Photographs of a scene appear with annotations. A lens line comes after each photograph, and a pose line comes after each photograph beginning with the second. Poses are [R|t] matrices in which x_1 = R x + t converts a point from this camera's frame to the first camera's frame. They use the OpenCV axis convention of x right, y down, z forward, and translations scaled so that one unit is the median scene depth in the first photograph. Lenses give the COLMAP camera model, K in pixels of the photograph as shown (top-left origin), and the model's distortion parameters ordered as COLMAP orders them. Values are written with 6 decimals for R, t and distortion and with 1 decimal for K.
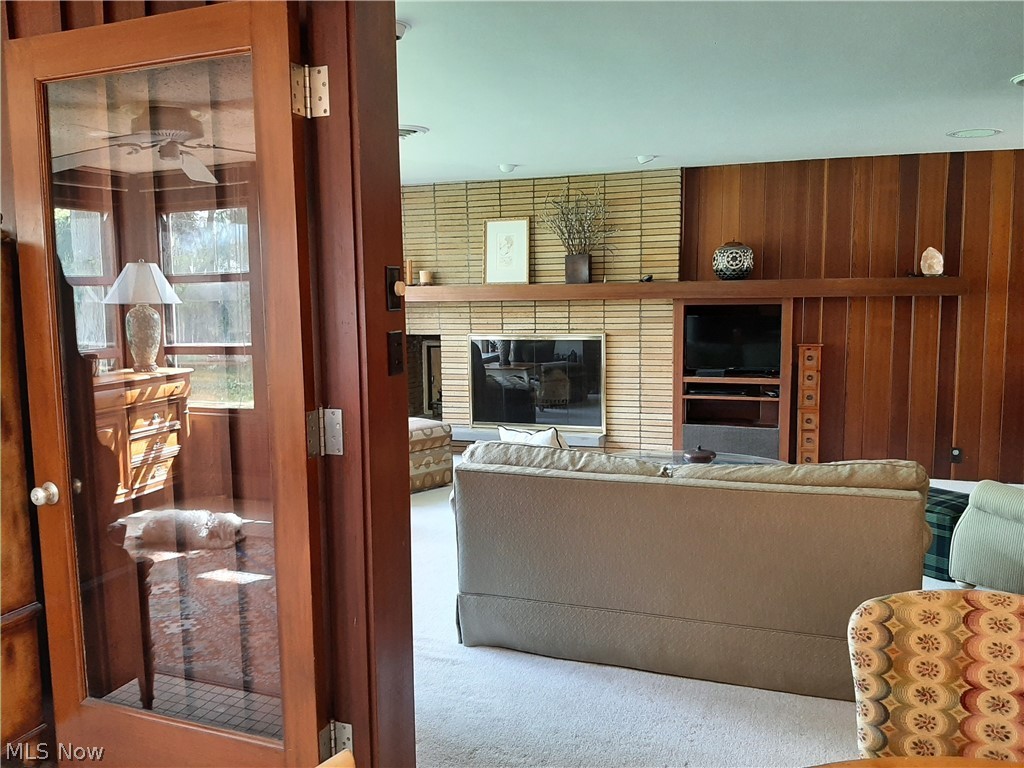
lens RADIAL K [[795.6, 0, 512.0], [0, 795.6, 384.0], [0, 0, 1]] dist [0.097957, -0.220276]
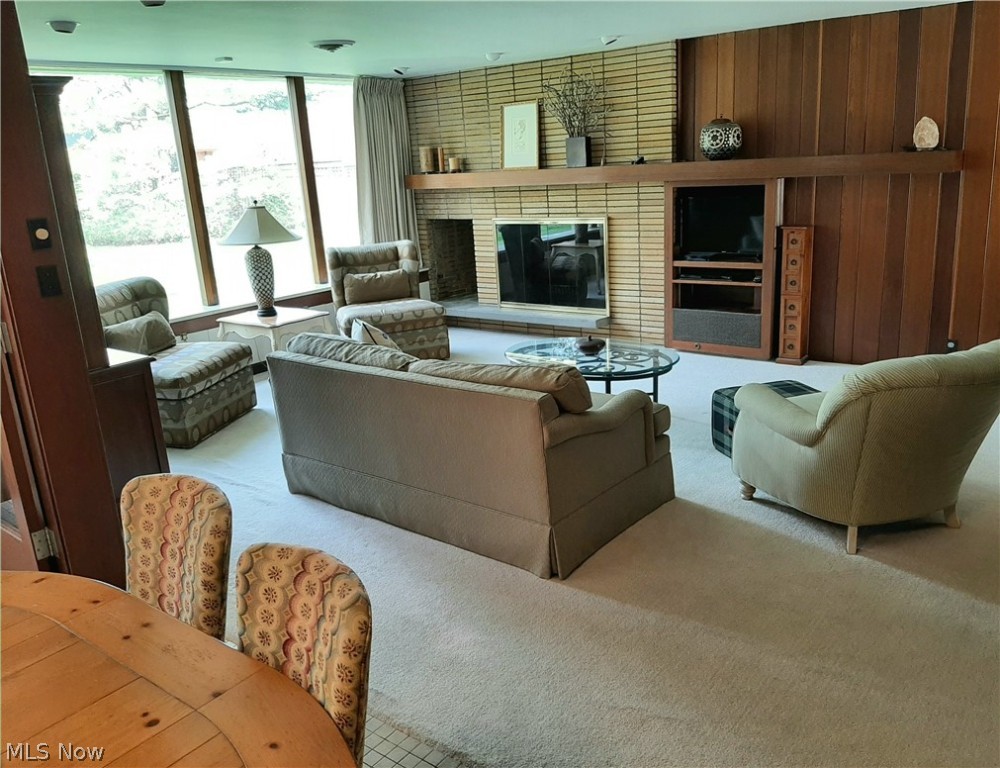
lens RADIAL K [[805.6, 0, 517.8], [0, 805.6, 383.8], [0, 0, 1]] dist [0.055442, -0.145908]
pose [[0.951721, 0.044027, -0.303791, 0.338413], [0.007905, 0.985818, 0.167633, -0.027944], [0.306863, -0.161942, 0.937875, -0.030449]]
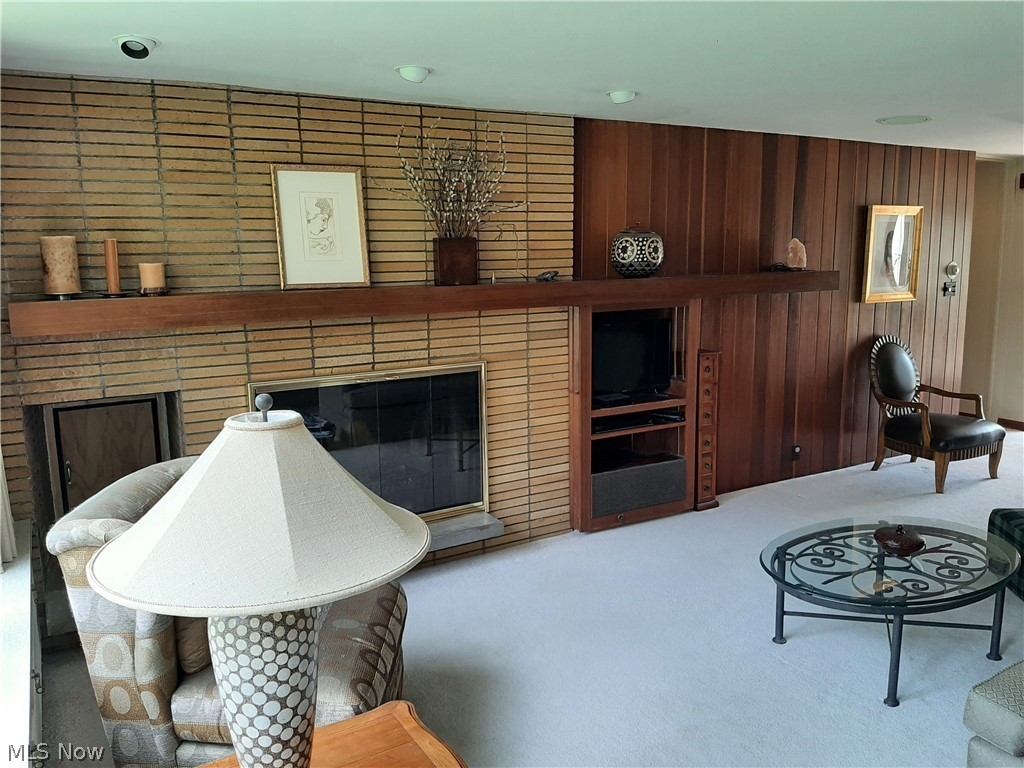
lens RADIAL K [[795.6, 0, 512.0], [0, 795.6, 384.0], [0, 0, 1]] dist [0.097957, -0.220276]
pose [[0.657247, -0.122090, 0.743720, -0.363905], [0.088456, 0.992468, 0.084754, -0.099780], [-0.748466, 0.010081, 0.663097, 0.566171]]
